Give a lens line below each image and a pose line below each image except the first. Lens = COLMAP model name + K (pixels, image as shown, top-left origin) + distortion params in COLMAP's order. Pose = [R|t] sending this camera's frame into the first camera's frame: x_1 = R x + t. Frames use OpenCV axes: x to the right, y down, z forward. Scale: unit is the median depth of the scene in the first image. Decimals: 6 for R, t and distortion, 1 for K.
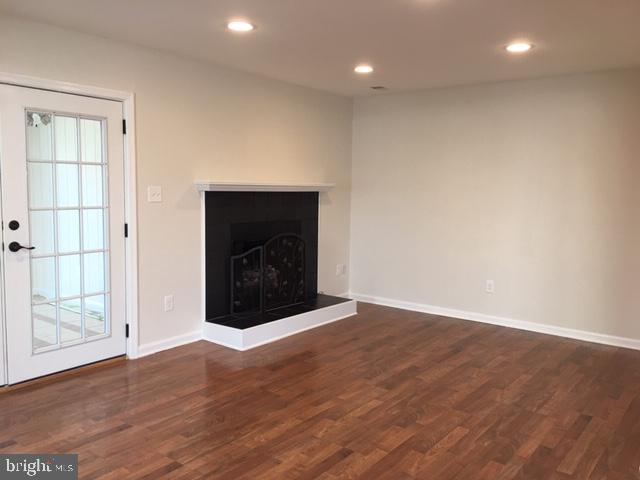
lens RADIAL K [[541.2, 0, 322.2], [0, 541.2, 238.1], [0, 0, 1]] dist [0.096721, -0.116069]
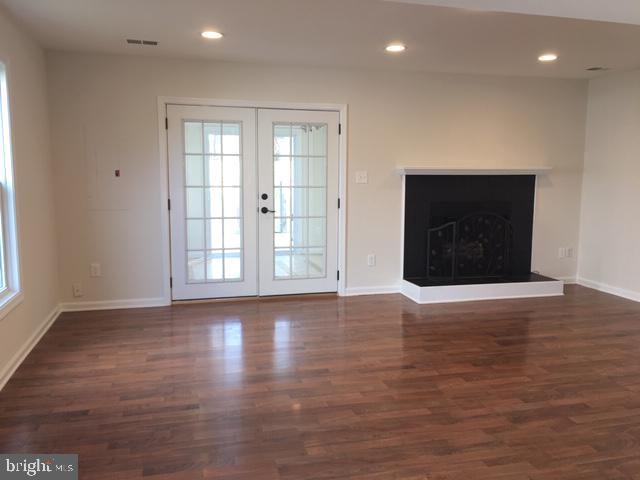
lens RADIAL K [[541.2, 0, 322.2], [0, 541.2, 238.1], [0, 0, 1]] dist [0.096721, -0.116069]
pose [[0.793341, 0.061060, -0.605708, 0.395523], [-0.050411, 0.998129, 0.034592, 0.025125], [0.606687, 0.003092, 0.794935, -0.112001]]
